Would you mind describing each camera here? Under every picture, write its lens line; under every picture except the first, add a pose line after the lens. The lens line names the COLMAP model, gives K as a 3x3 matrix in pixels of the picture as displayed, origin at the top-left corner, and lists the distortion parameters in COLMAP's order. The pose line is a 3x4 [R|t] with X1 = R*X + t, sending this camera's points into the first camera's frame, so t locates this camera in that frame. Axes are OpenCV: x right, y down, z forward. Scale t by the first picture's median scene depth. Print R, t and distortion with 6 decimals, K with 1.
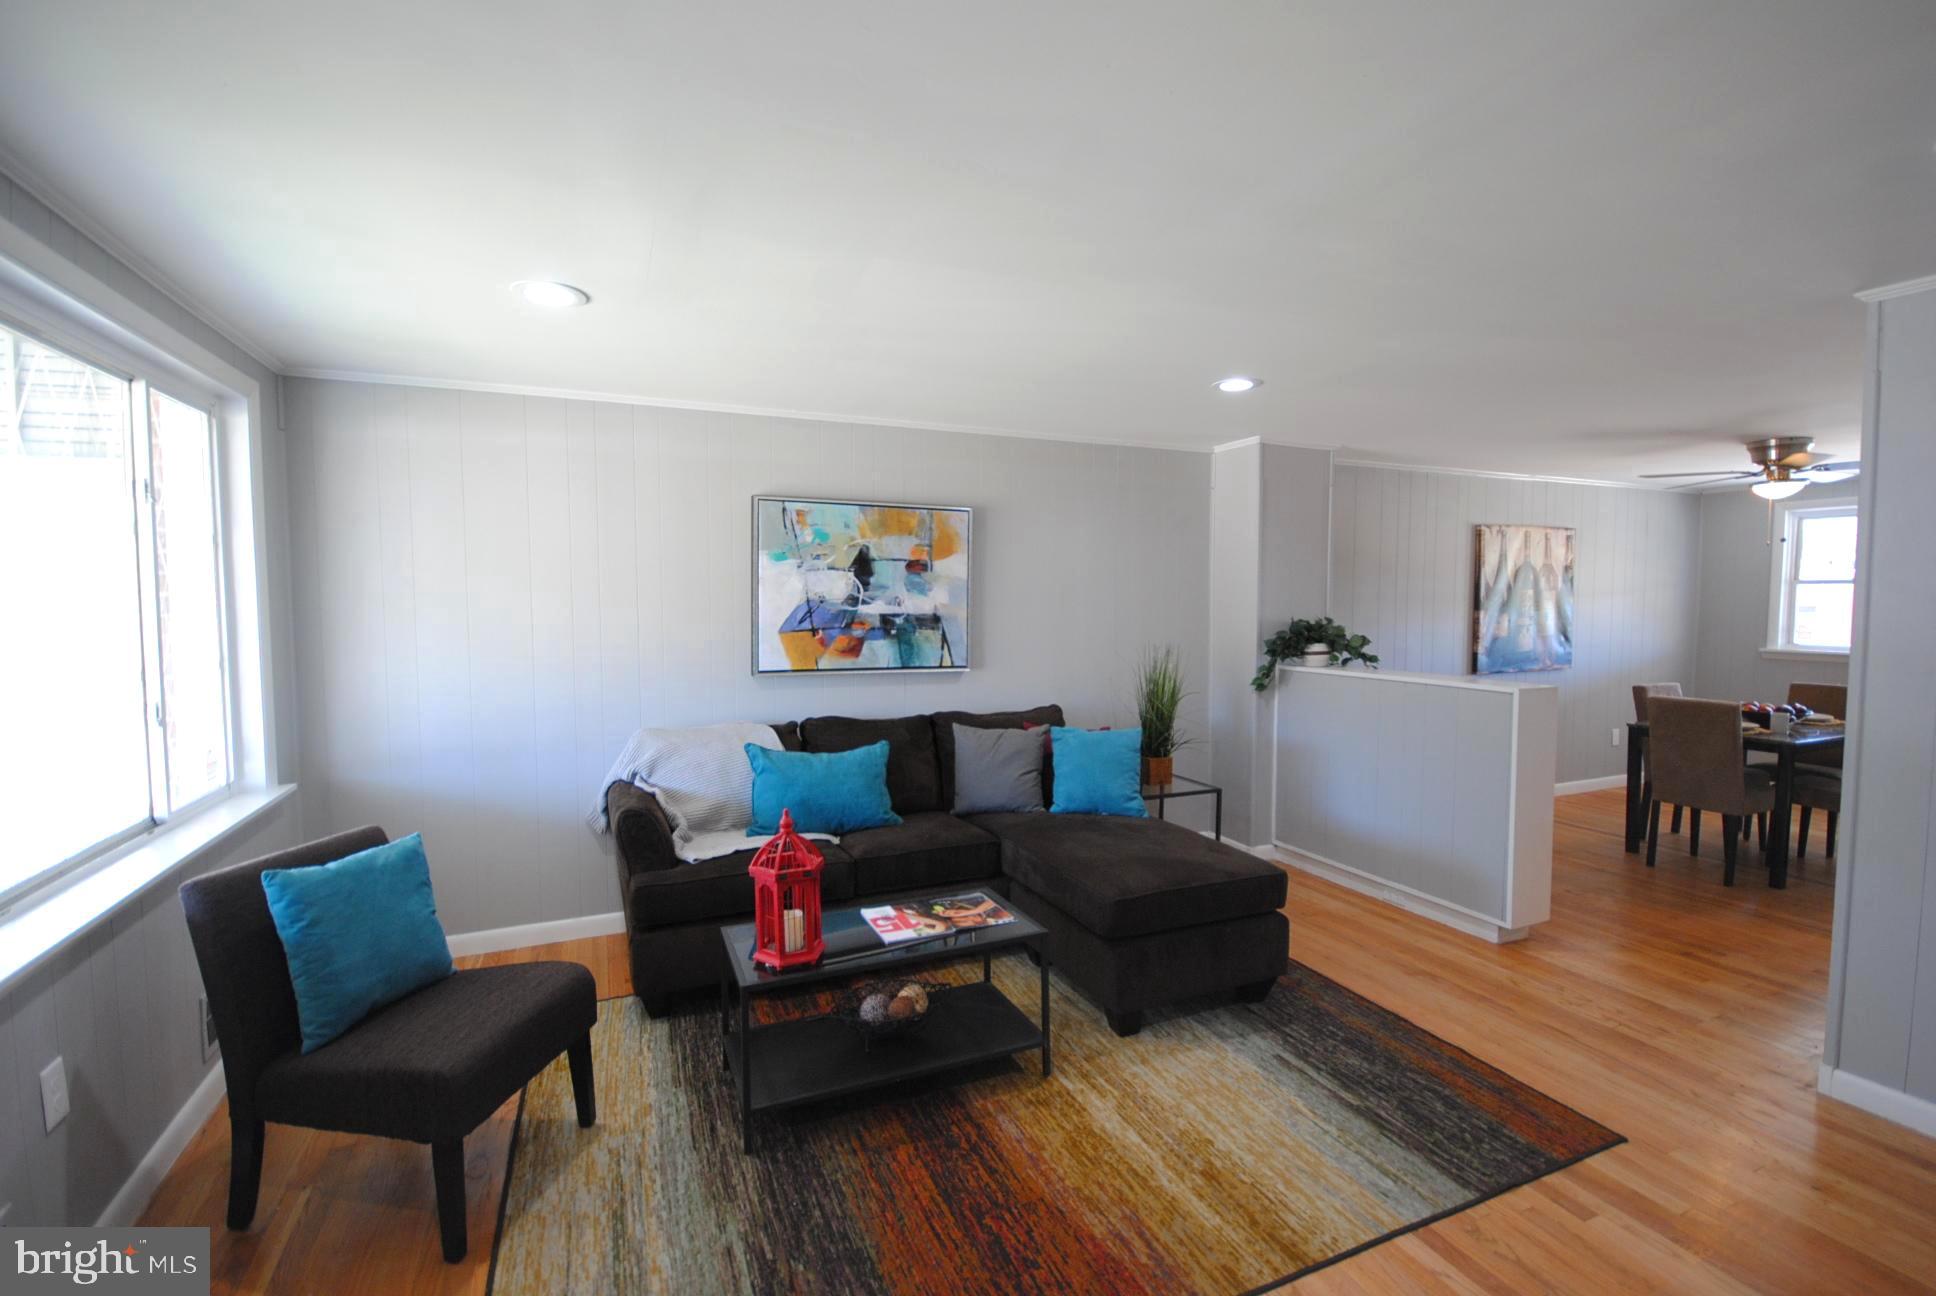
lens RADIAL K [[848.2, 0, 970.5], [0, 848.2, 651.5], [0, 0, 1]] dist [-0.000685, -0.004183]
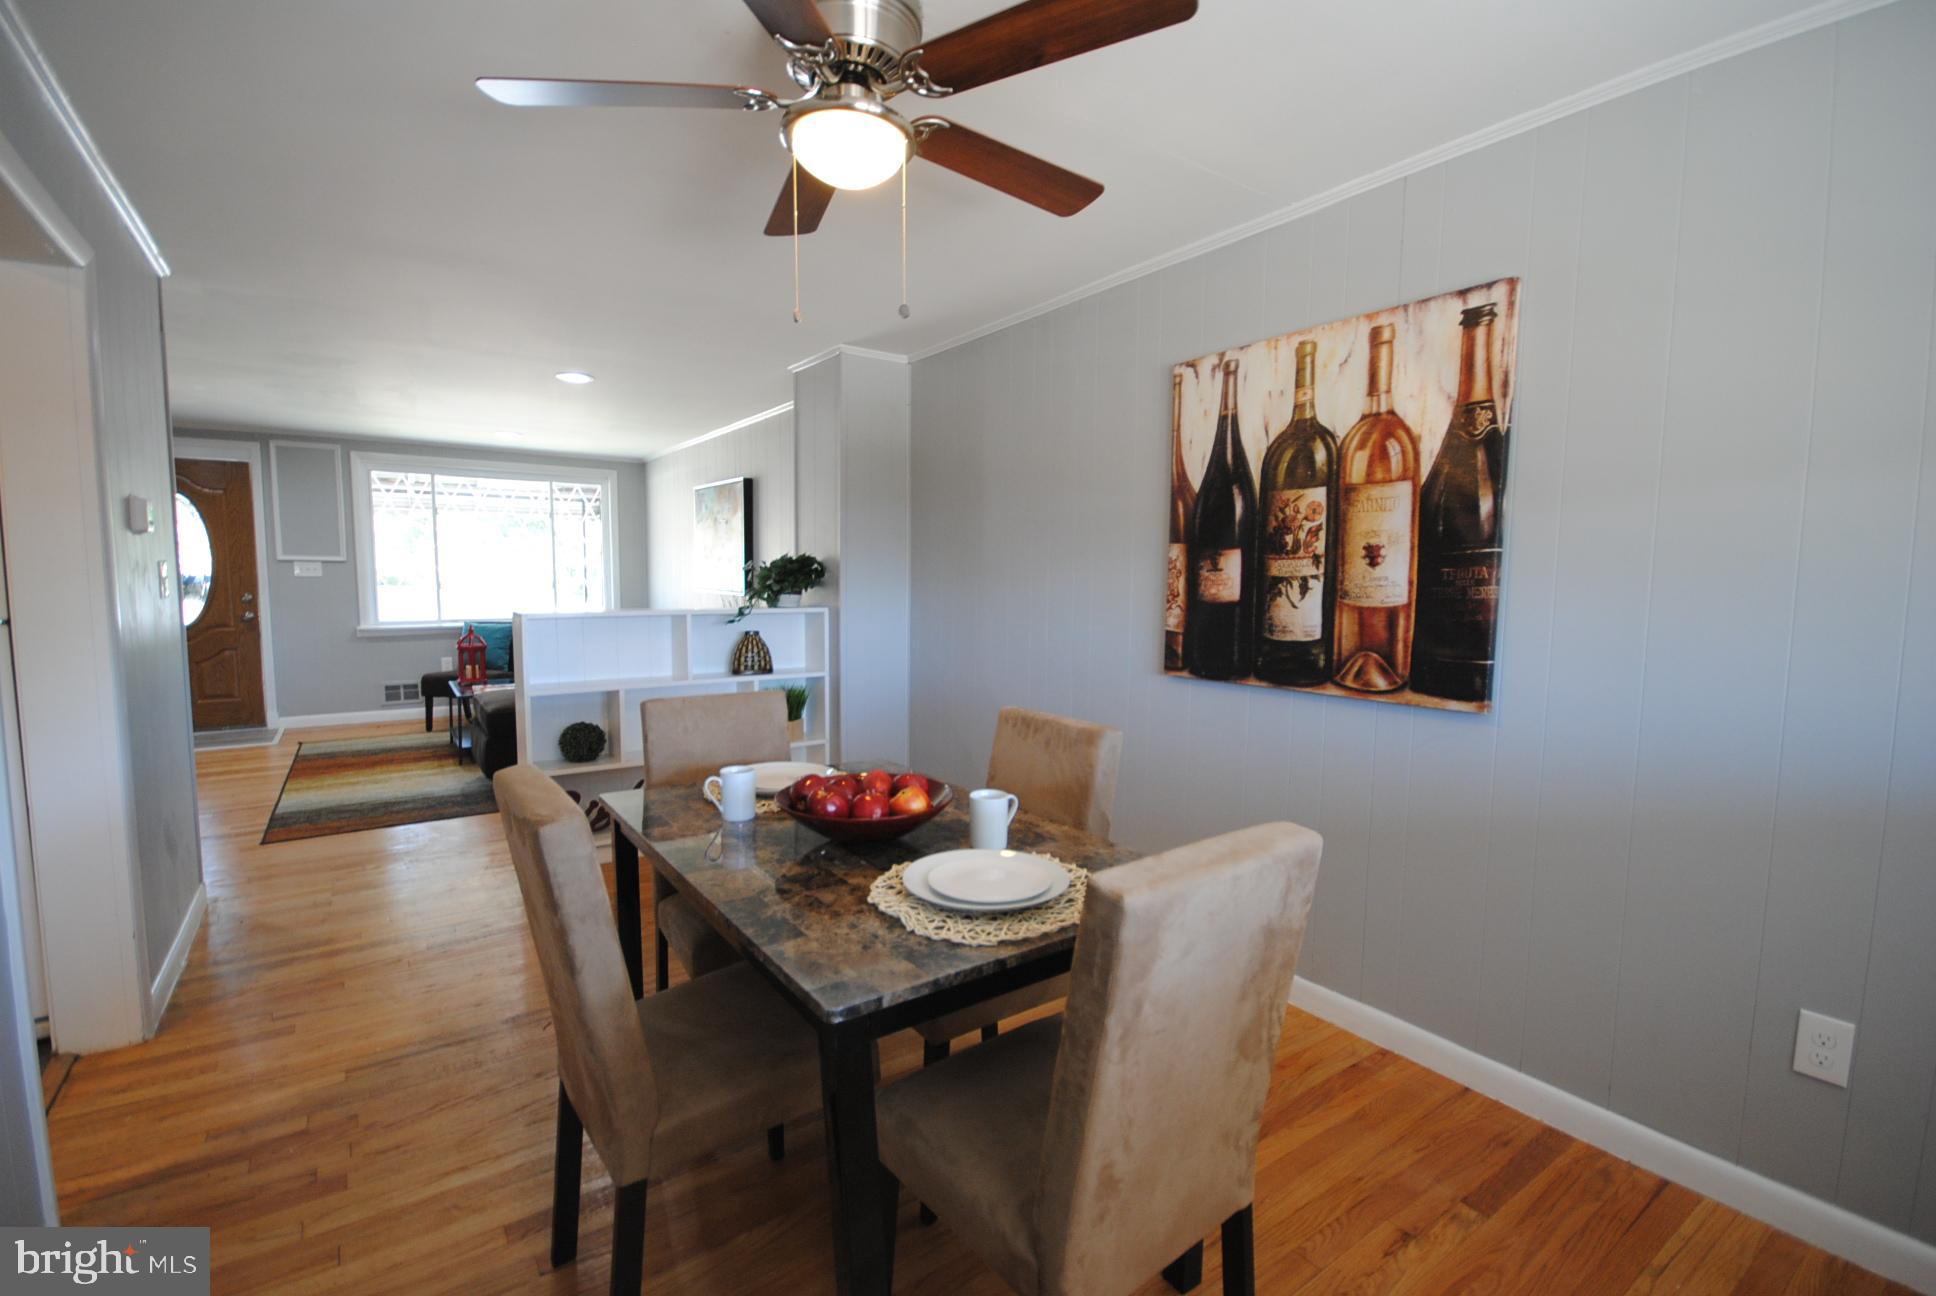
lens RADIAL K [[848.2, 0, 982.8], [0, 848.2, 645.9], [0, 0, 1]] dist [-0.000685, -0.004183]
pose [[0.213355, 0.087552, -0.973044, 1.550188], [-0.068064, 0.994889, 0.074593, -0.027144], [0.974601, 0.050315, 0.218223, 1.157435]]
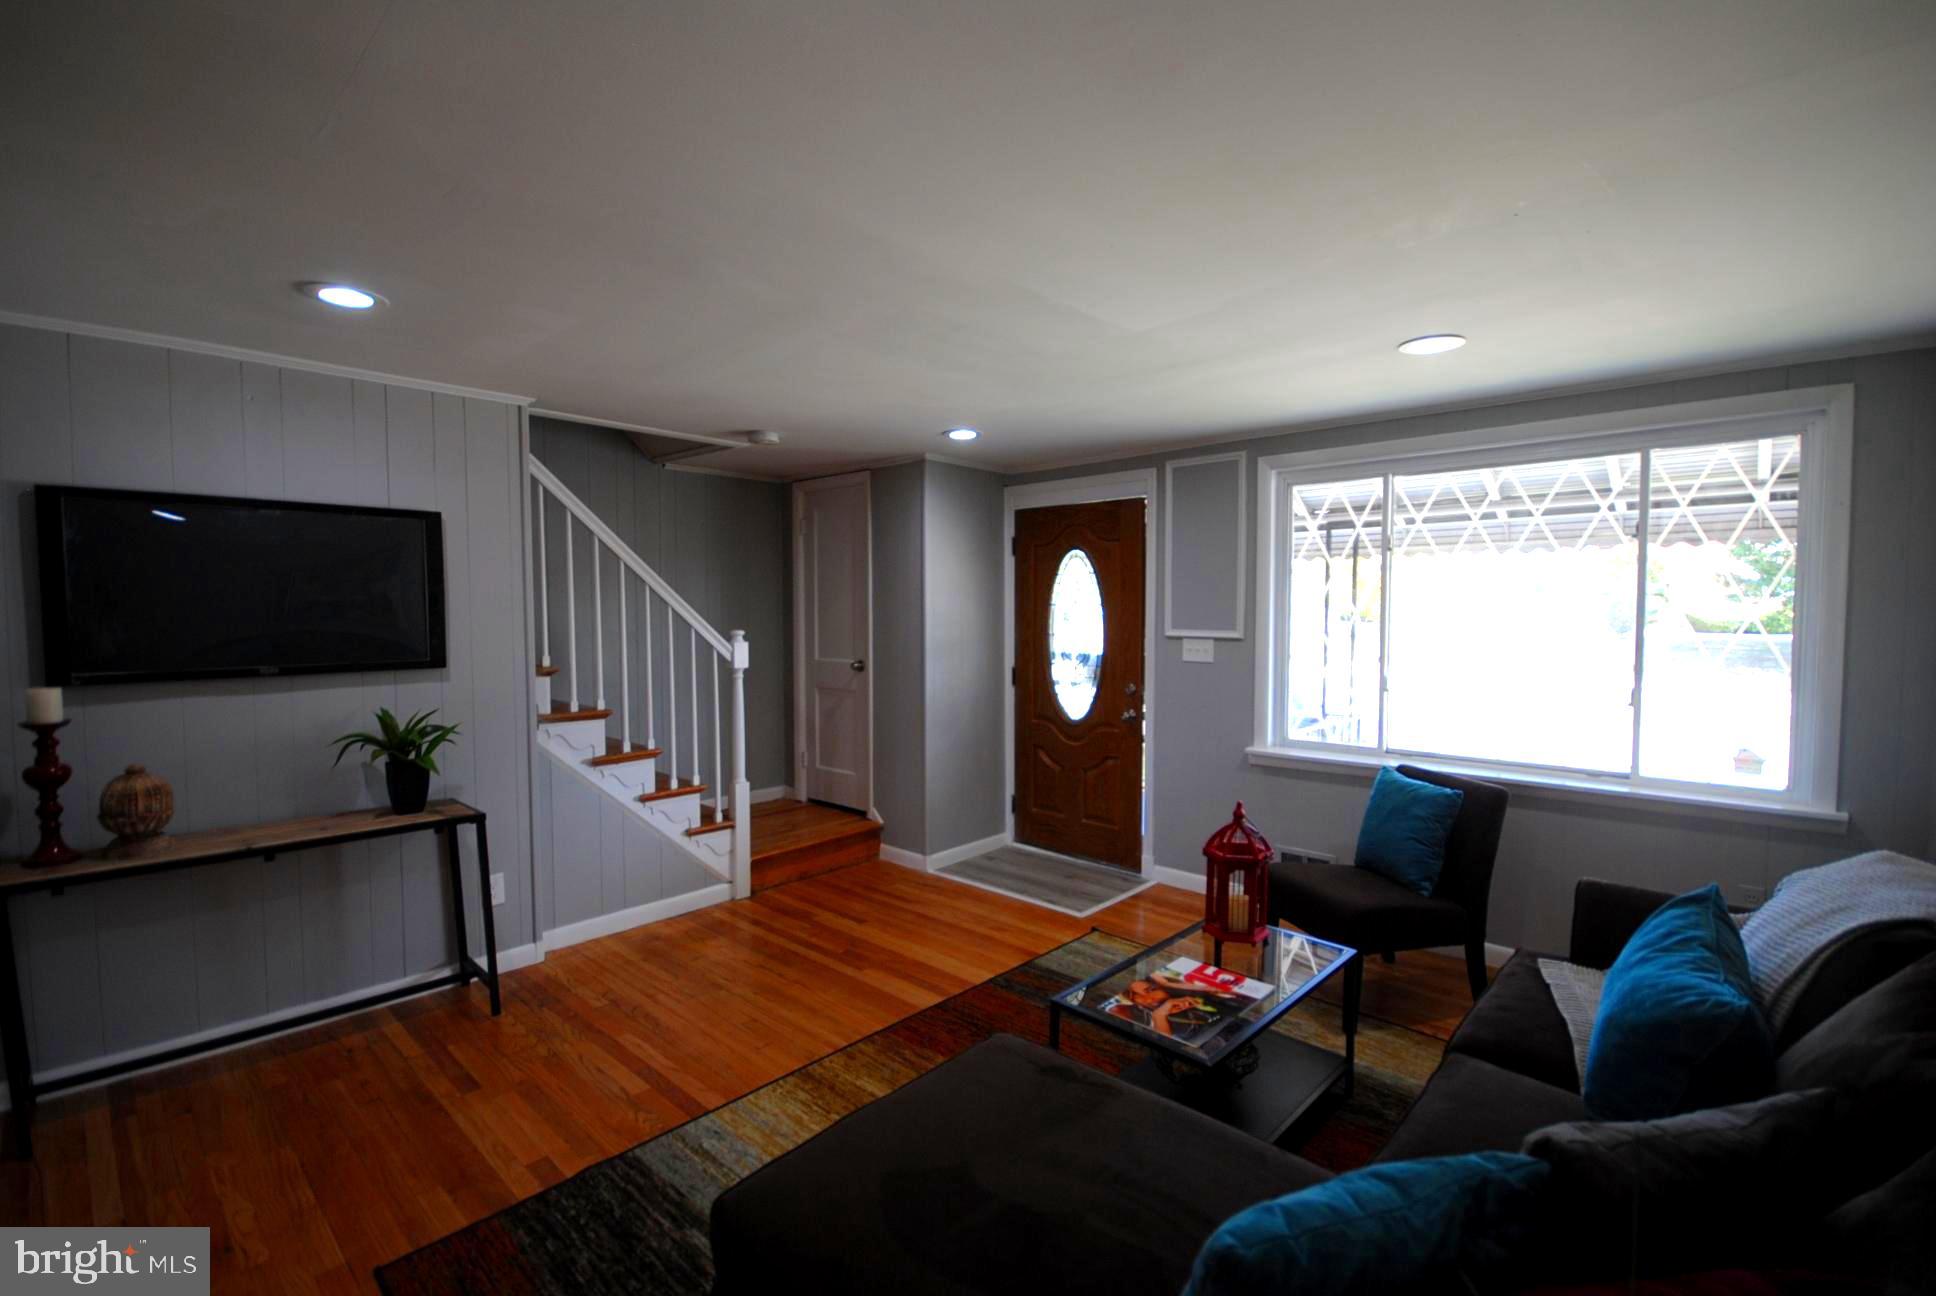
lens RADIAL K [[848.2, 0, 978.8], [0, 848.2, 652.4], [0, 0, 1]] dist [-0.000685, -0.004183]
pose [[-0.915335, 0.021589, -0.402115, 0.315959], [-0.023070, 0.994111, 0.105886, -0.069209], [0.402032, 0.106198, -0.909446, 1.093889]]
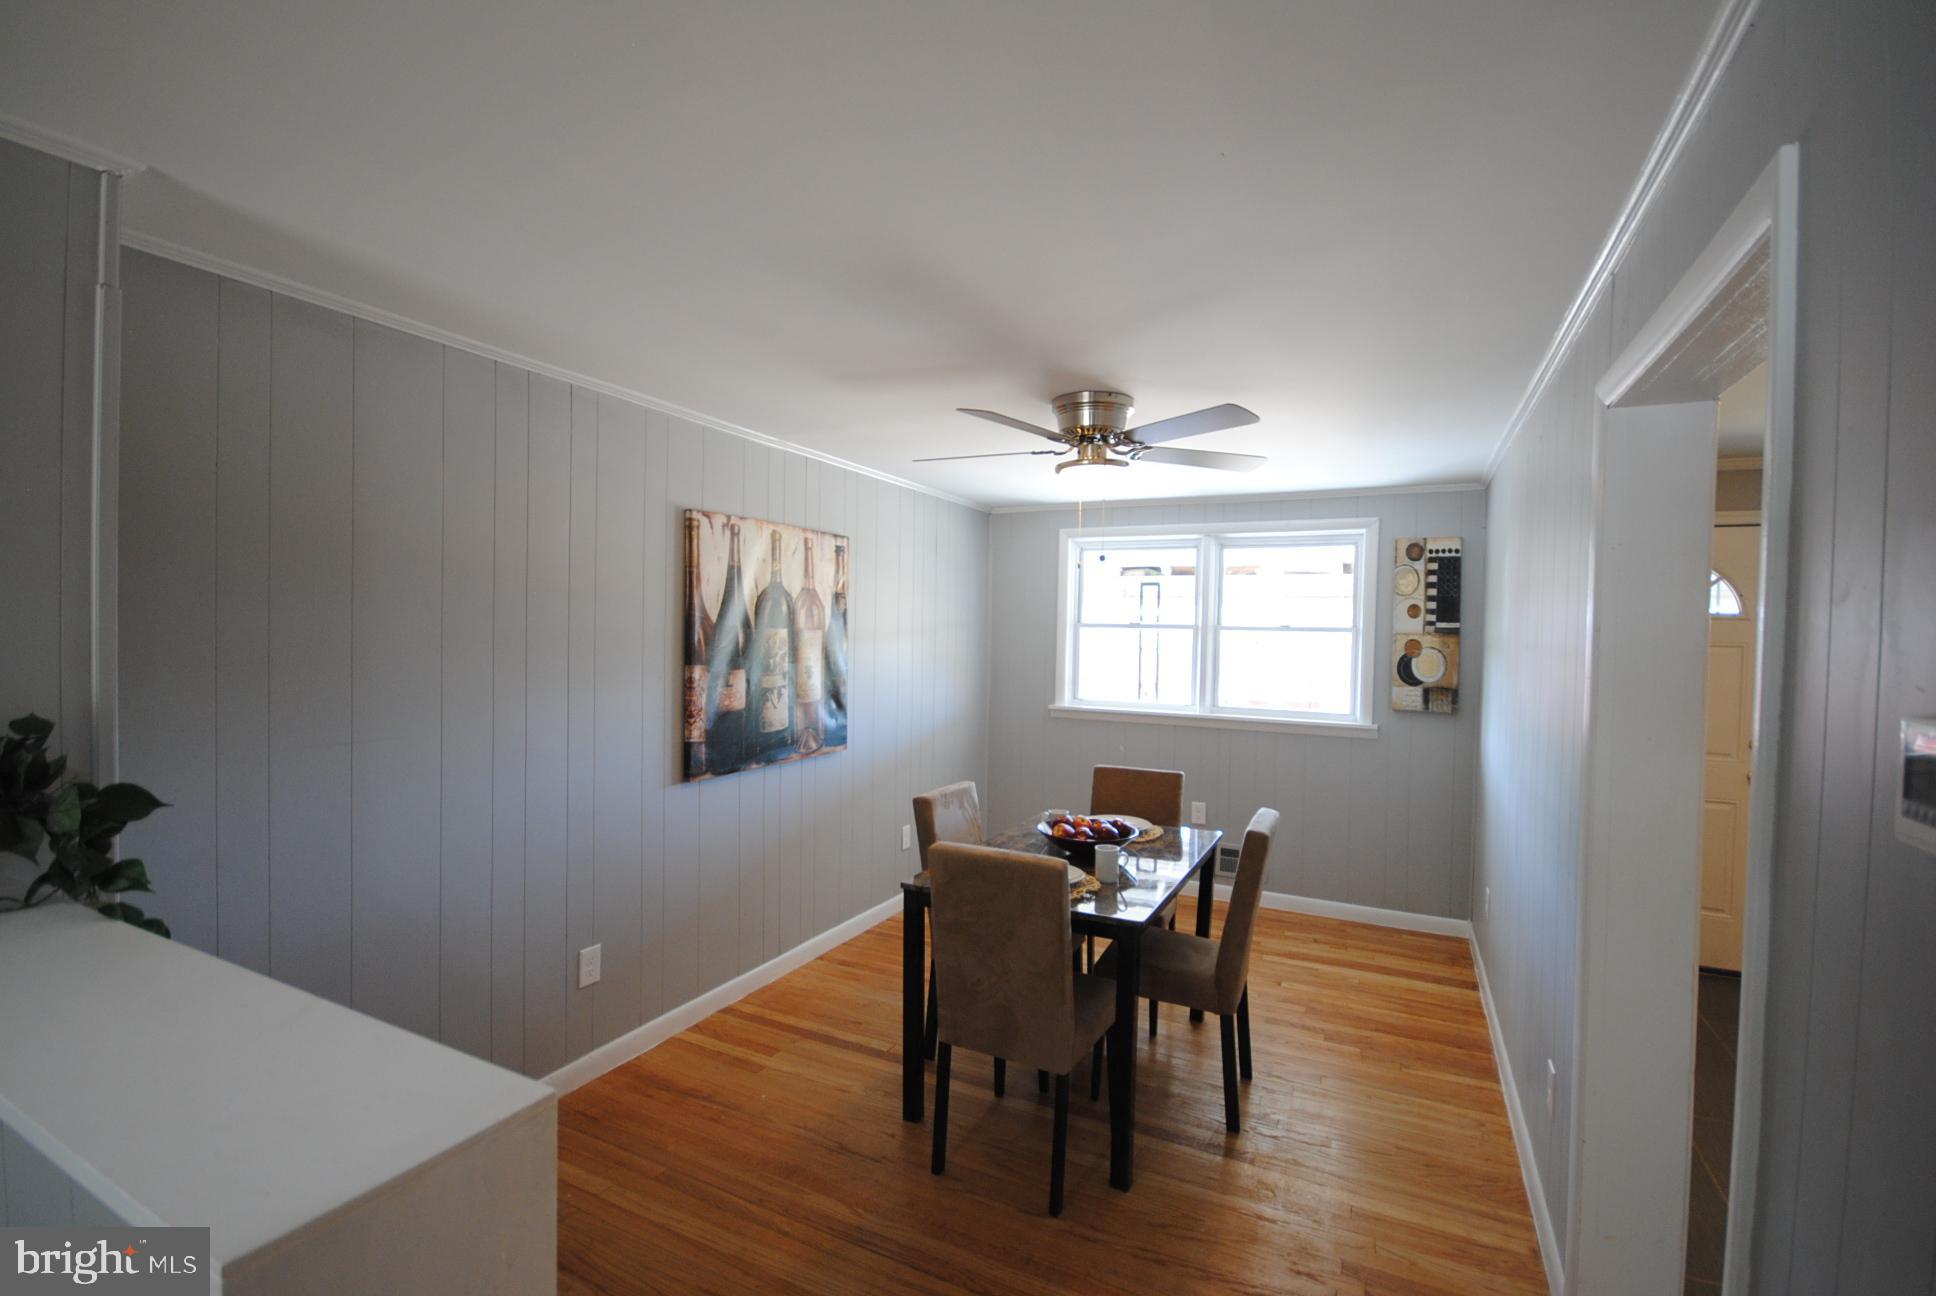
lens RADIAL K [[848.2, 0, 956.1], [0, 848.2, 653.9], [0, 0, 1]] dist [-0.000685, -0.004183]
pose [[0.778043, 0.001040, 0.628211, 0.567632], [0.018146, 0.999544, -0.024128, -0.057118], [-0.627950, 0.030172, 0.777669, 0.678629]]
